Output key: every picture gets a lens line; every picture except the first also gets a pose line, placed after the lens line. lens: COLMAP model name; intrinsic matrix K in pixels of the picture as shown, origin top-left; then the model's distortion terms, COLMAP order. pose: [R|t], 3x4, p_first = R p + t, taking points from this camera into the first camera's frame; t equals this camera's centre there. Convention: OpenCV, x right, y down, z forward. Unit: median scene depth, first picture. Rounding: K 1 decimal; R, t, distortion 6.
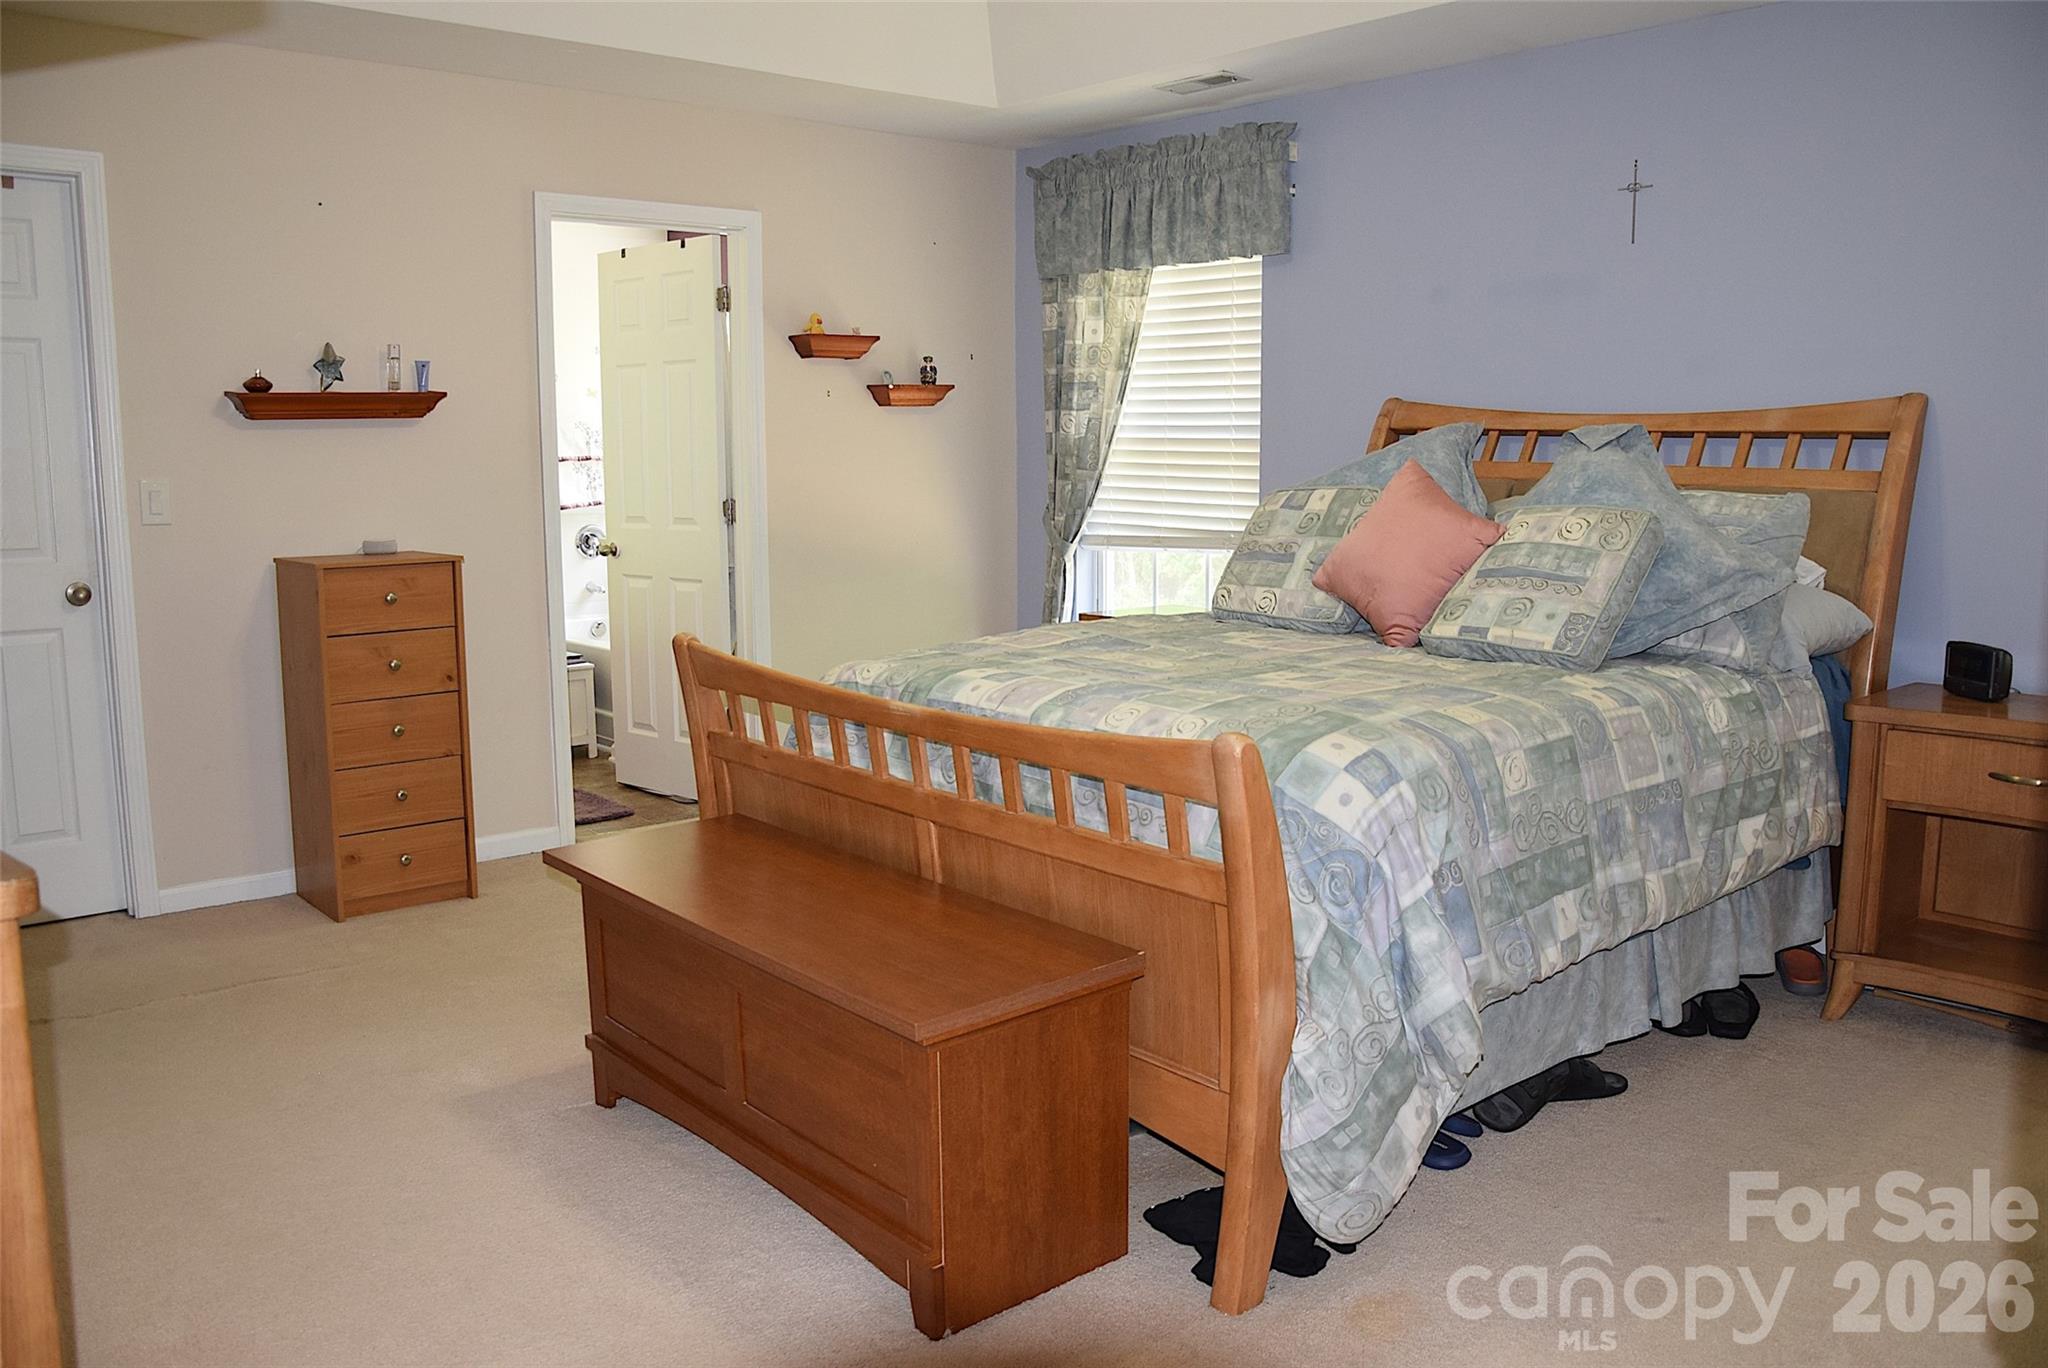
lens RADIAL K [[1613.5, 0, 1019.1], [0, 1613.5, 686.4], [0, 0, 1]] dist [-0.159168, 0.129747]
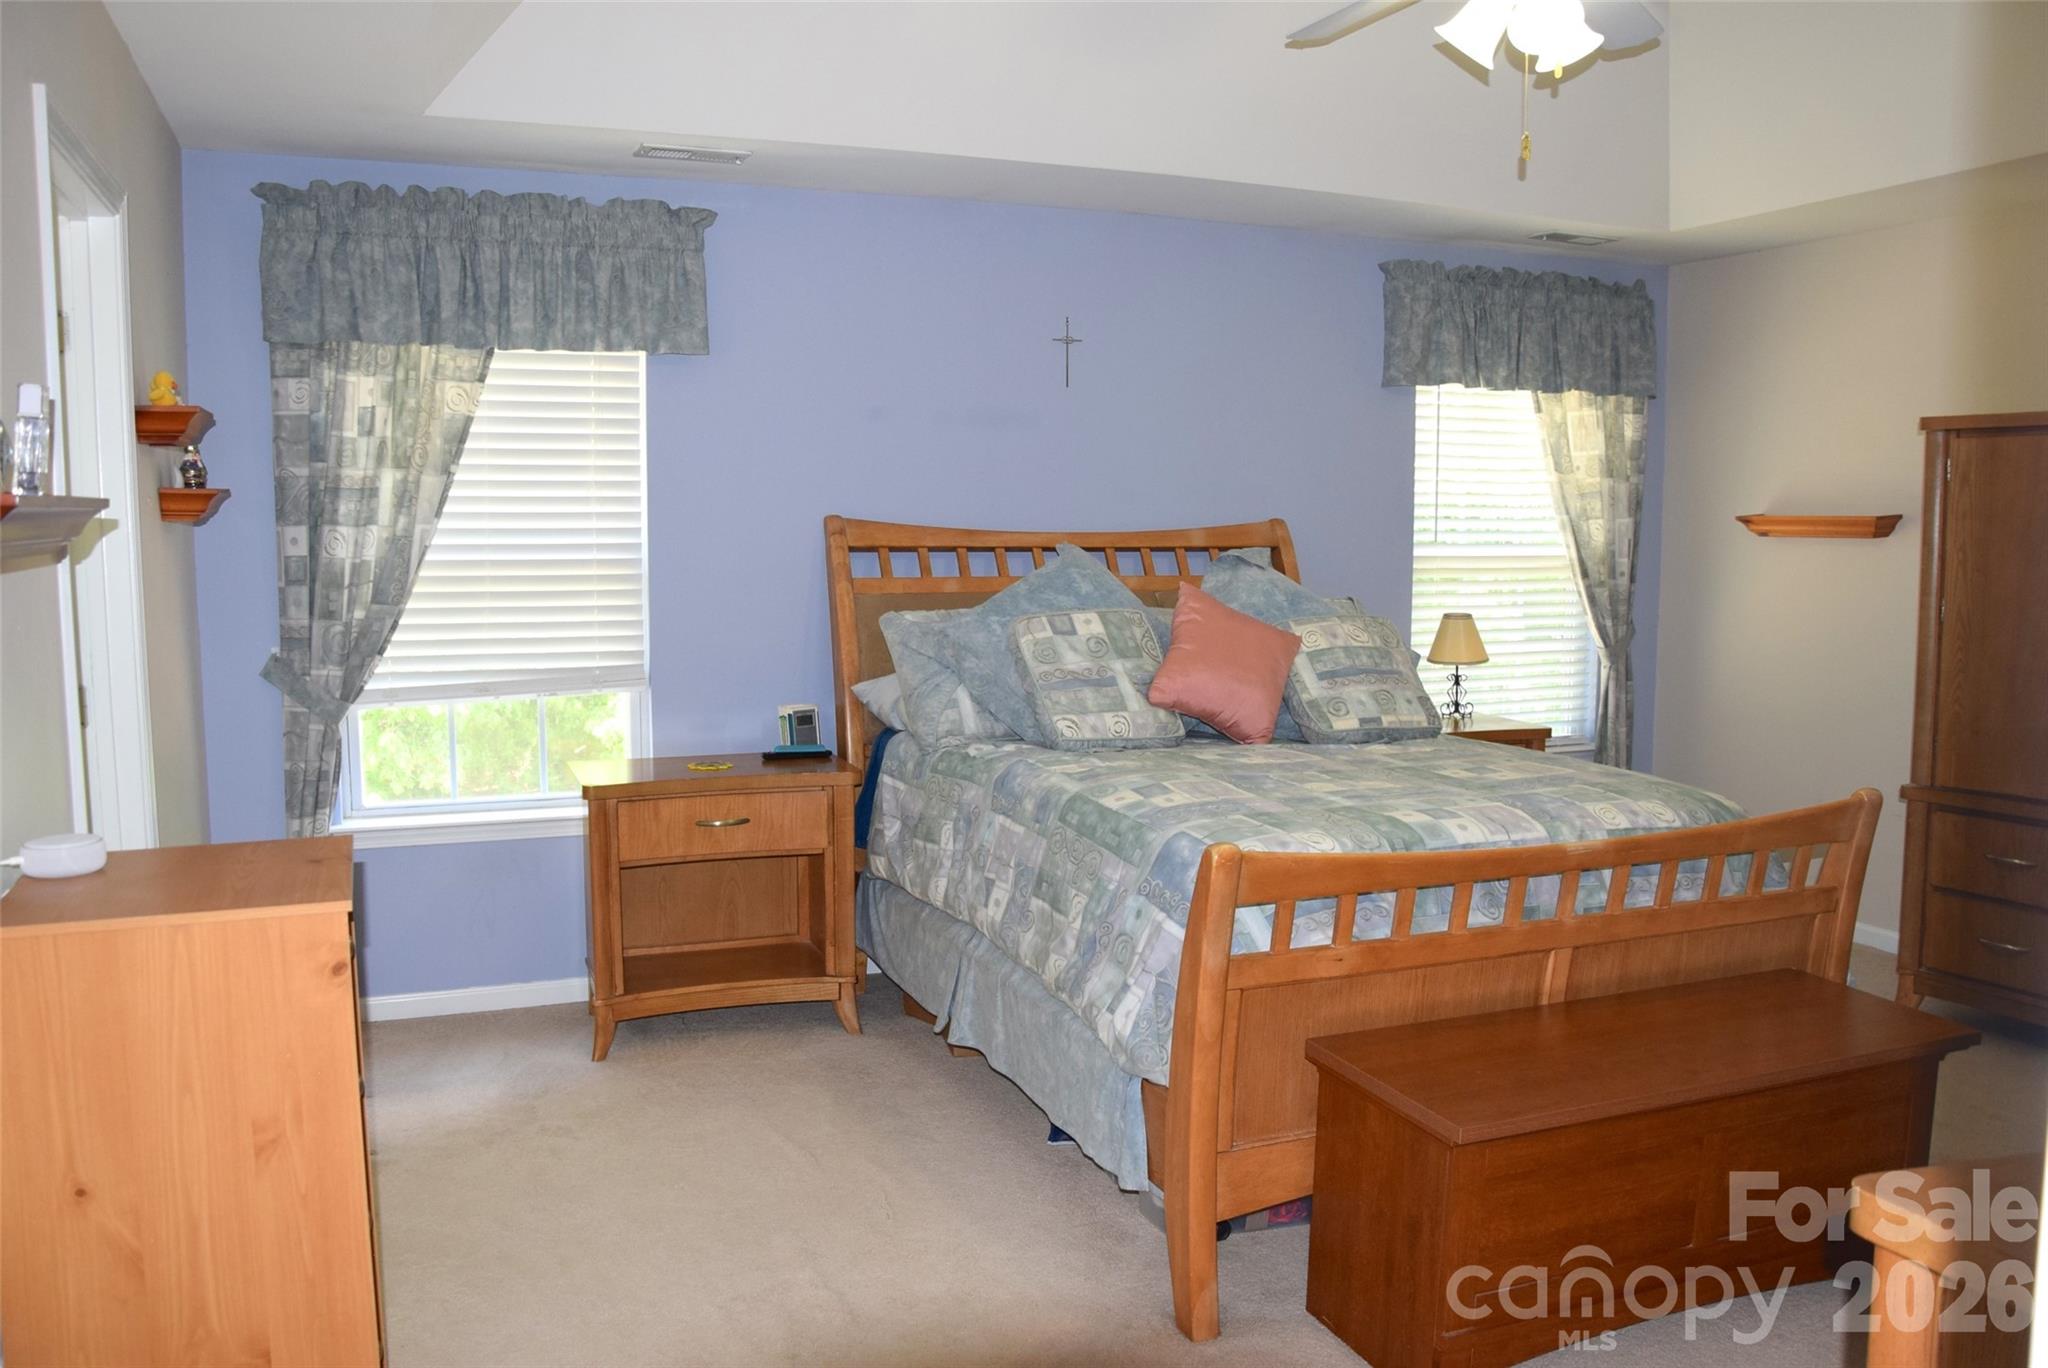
lens RADIAL K [[1613.5, 0, 1019.1], [0, 1613.5, 686.4], [0, 0, 1]] dist [-0.159168, 0.129747]
pose [[0.316294, -0.098166, 0.943569, -0.581479], [0.137790, 0.988838, 0.056687, -0.100844], [-0.938601, 0.112084, 0.326289, 0.499648]]
